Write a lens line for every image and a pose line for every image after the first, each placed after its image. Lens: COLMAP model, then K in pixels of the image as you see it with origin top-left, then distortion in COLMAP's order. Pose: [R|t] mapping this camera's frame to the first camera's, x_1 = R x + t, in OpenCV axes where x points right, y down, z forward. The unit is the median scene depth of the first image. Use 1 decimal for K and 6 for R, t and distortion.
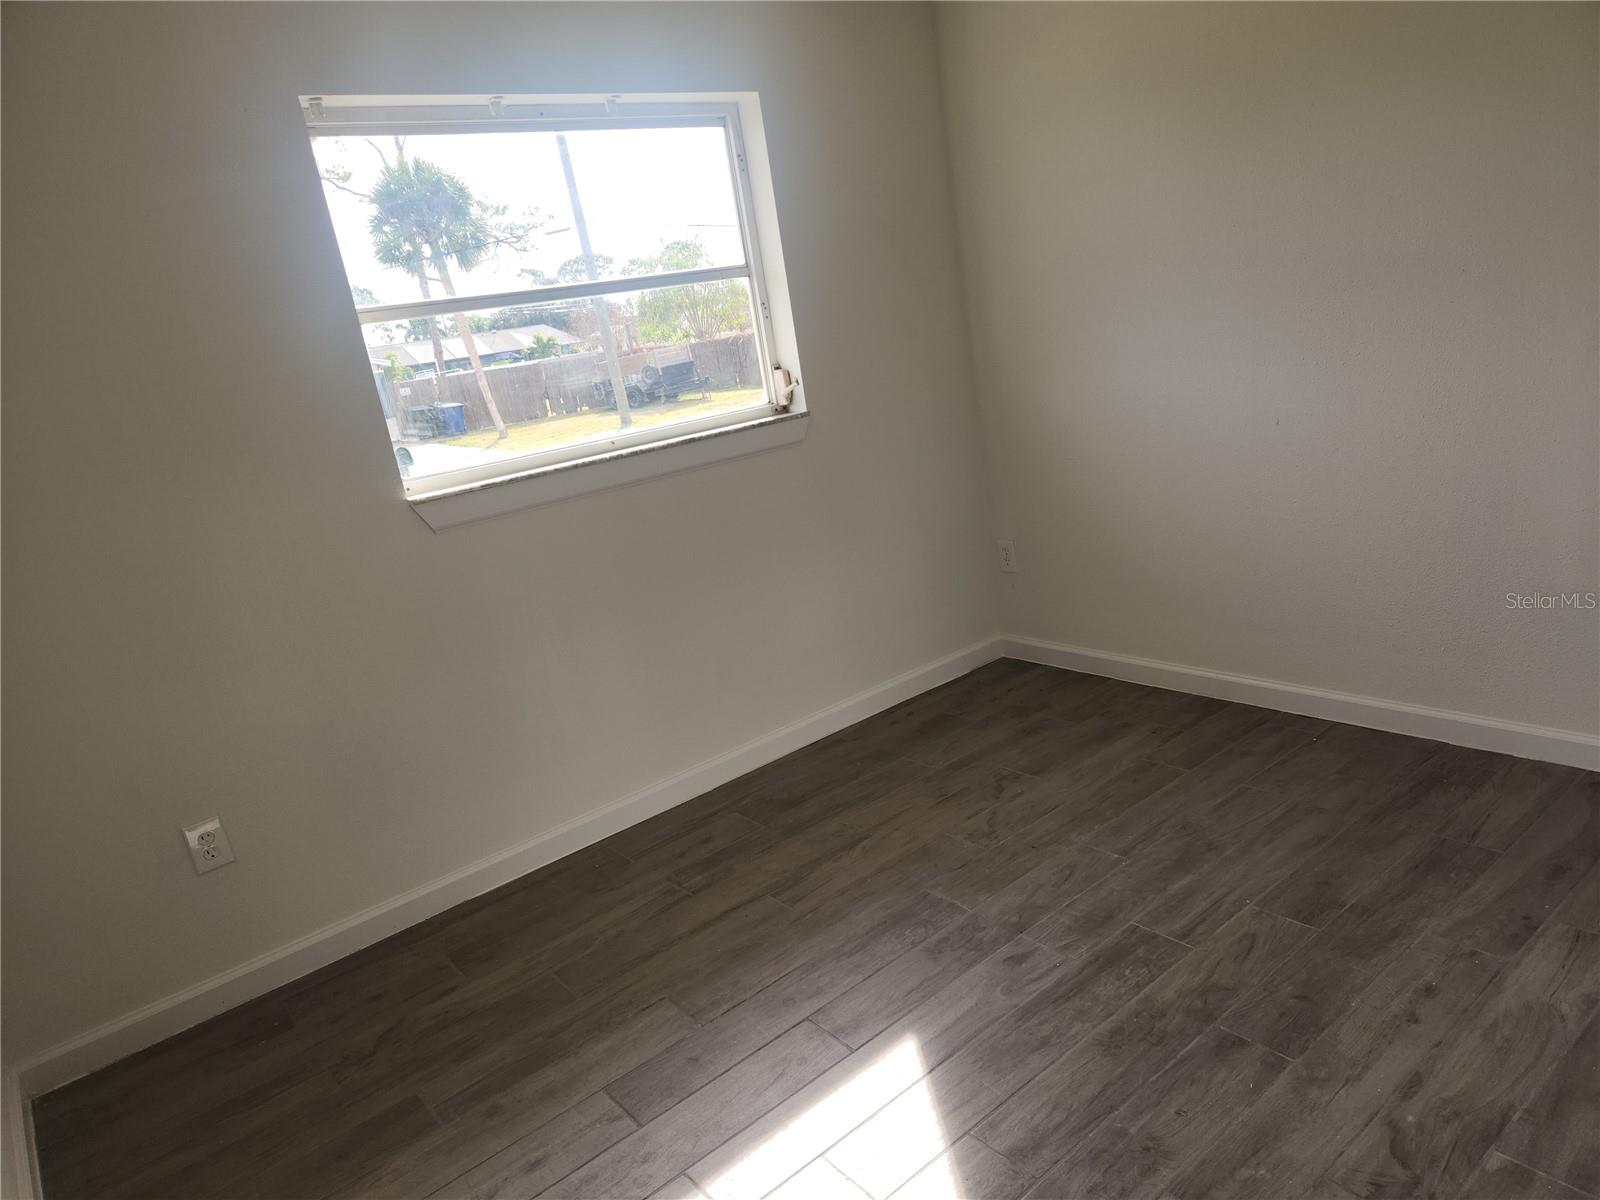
lens RADIAL K [[1070.2, 0, 800.0], [0, 1070.2, 600.0], [0, 0, 1]] dist [0.077165, -0.064642]
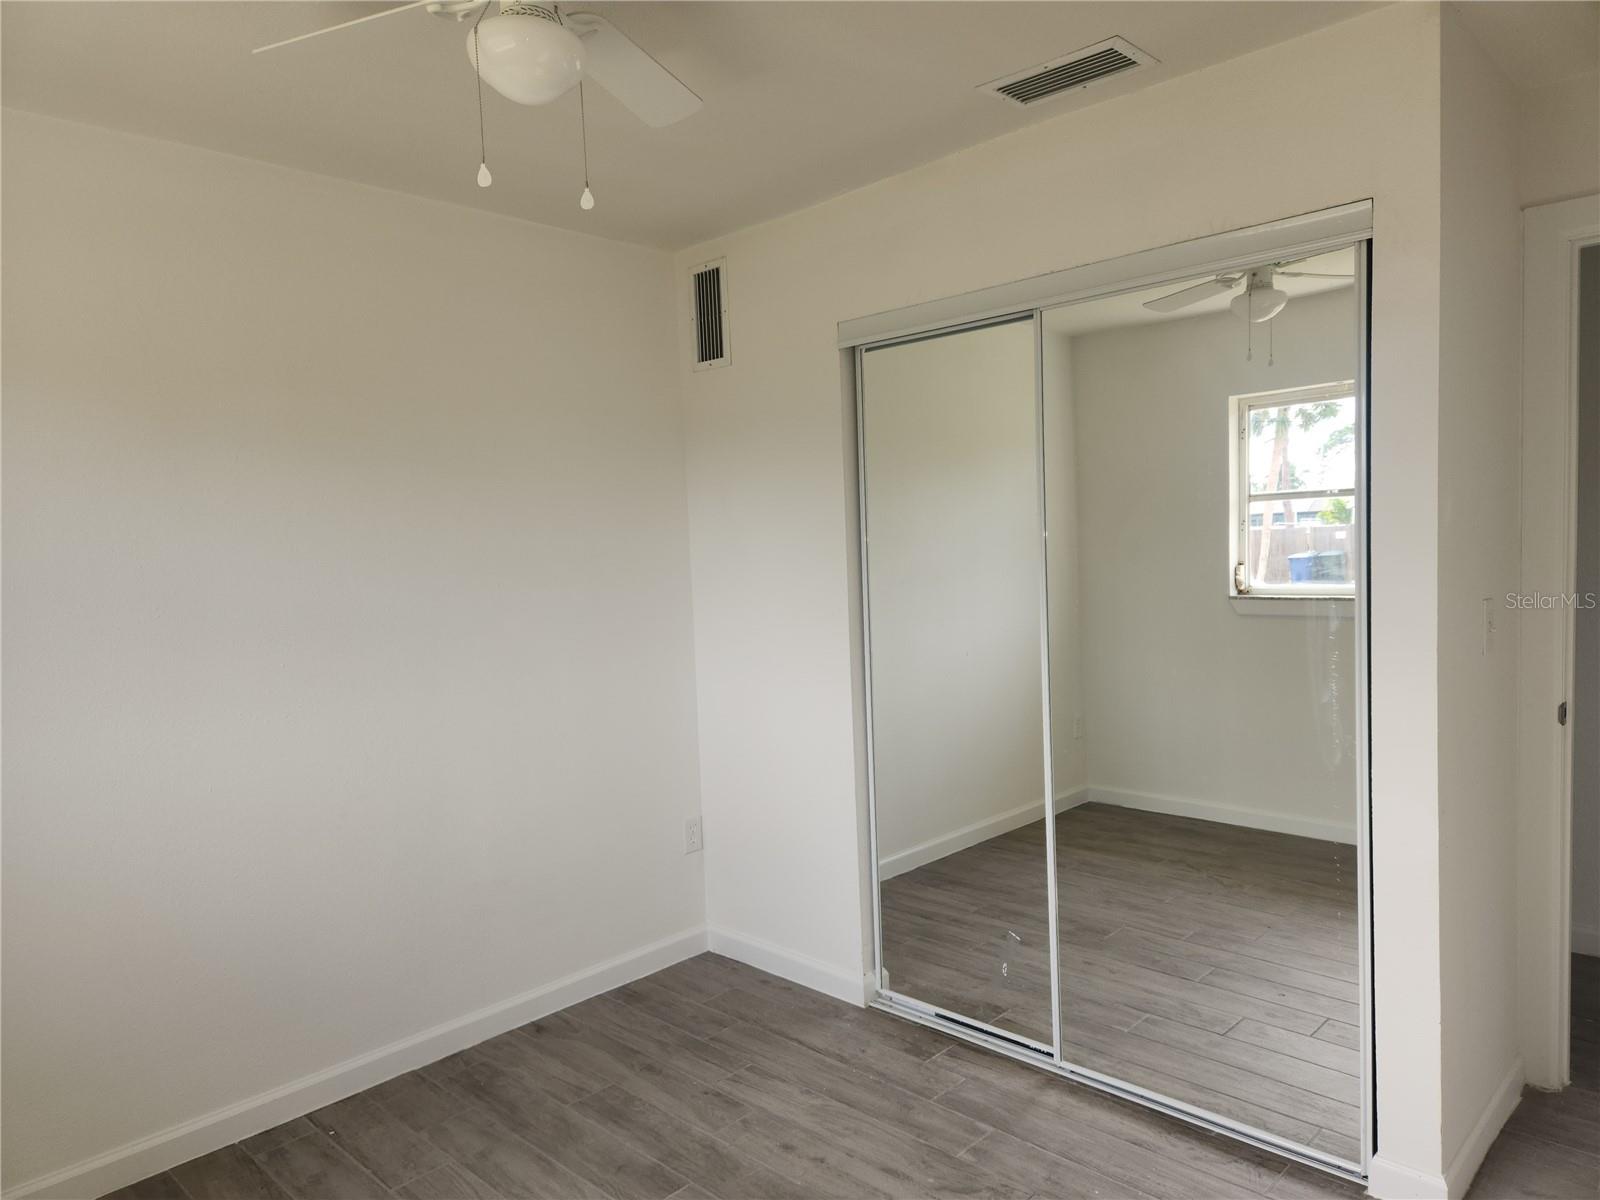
lens RADIAL K [[1070.2, 0, 800.0], [0, 1070.2, 600.0], [0, 0, 1]] dist [0.077165, -0.064642]
pose [[-0.159446, 0.125722, 0.979169, -0.637226], [0.306153, 0.949254, -0.072027, -0.125874], [-0.938535, 0.288291, -0.189845, 0.918373]]
